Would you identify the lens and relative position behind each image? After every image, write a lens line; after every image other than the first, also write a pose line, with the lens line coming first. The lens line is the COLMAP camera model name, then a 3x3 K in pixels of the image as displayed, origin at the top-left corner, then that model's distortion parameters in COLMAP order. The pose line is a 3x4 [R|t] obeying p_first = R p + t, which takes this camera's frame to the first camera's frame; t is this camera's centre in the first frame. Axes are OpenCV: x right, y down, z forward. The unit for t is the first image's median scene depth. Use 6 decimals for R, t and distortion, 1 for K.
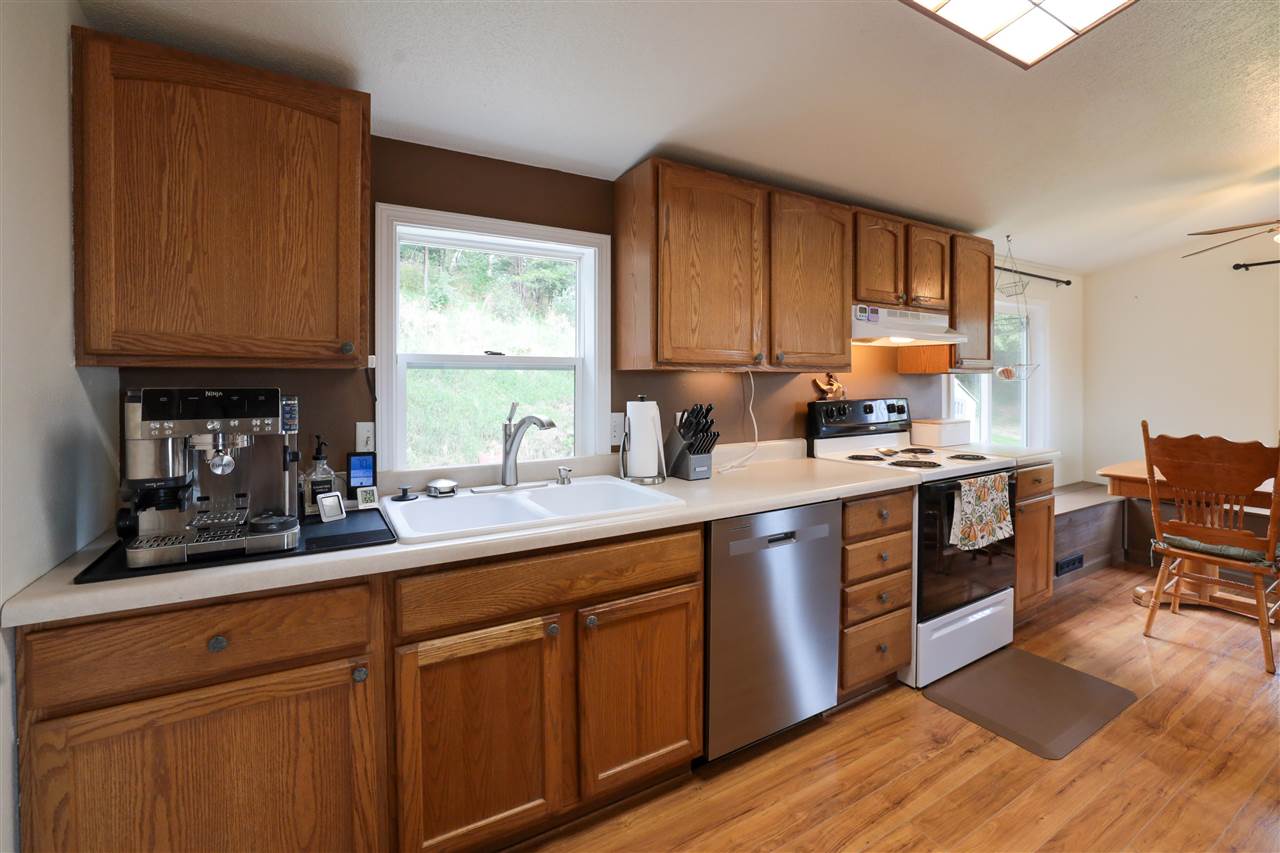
lens RADIAL K [[578.5, 0, 644.1], [0, 578.5, 387.6], [0, 0, 1]] dist [-0.002918, -0.000067]
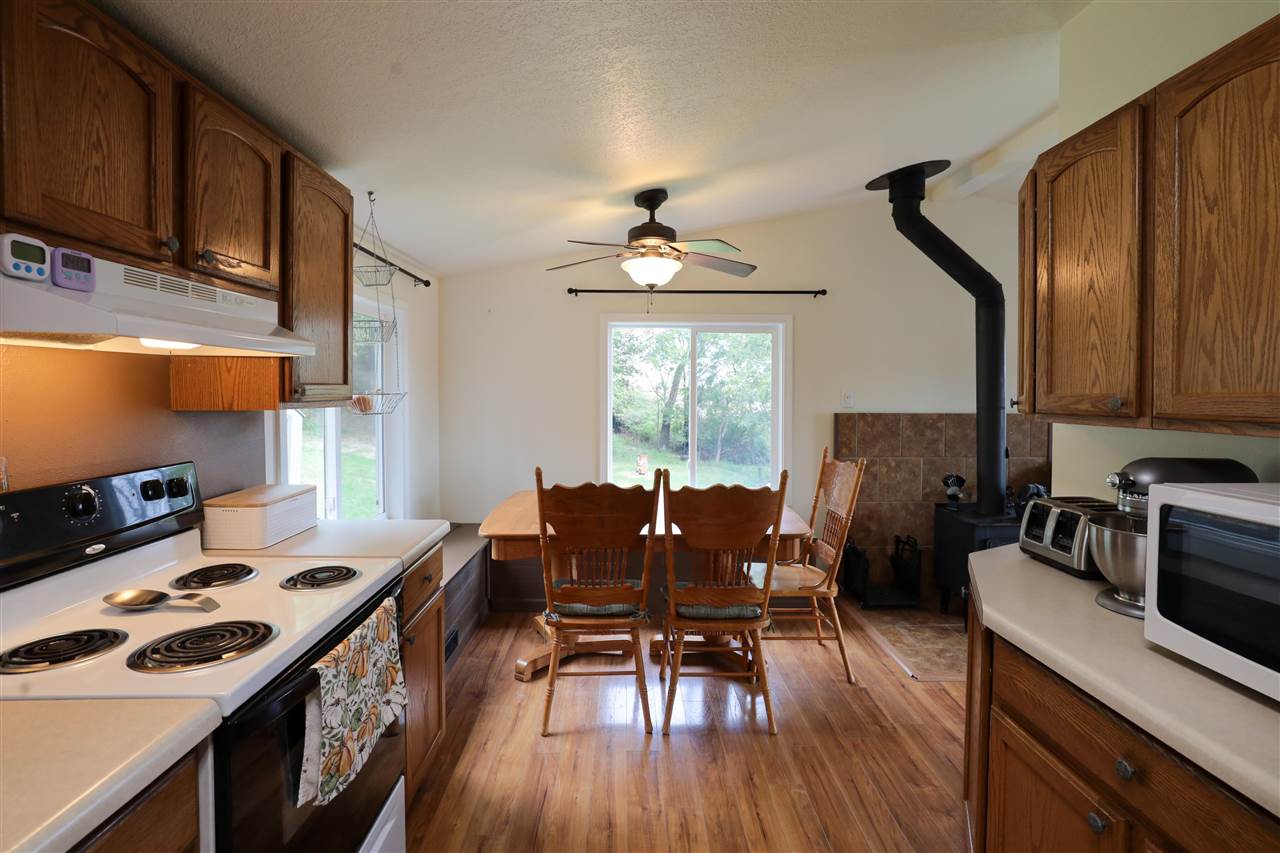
lens RADIAL K [[602.6, 0, 674.3], [0, 602.6, 402.9], [0, 0, 1]] dist [-0.060053, 0.021261]
pose [[0.462955, -0.017271, 0.886214, 0.237390], [-0.000164, 0.999808, 0.019570, -0.047681], [-0.886382, -0.009205, 0.462863, 0.470264]]
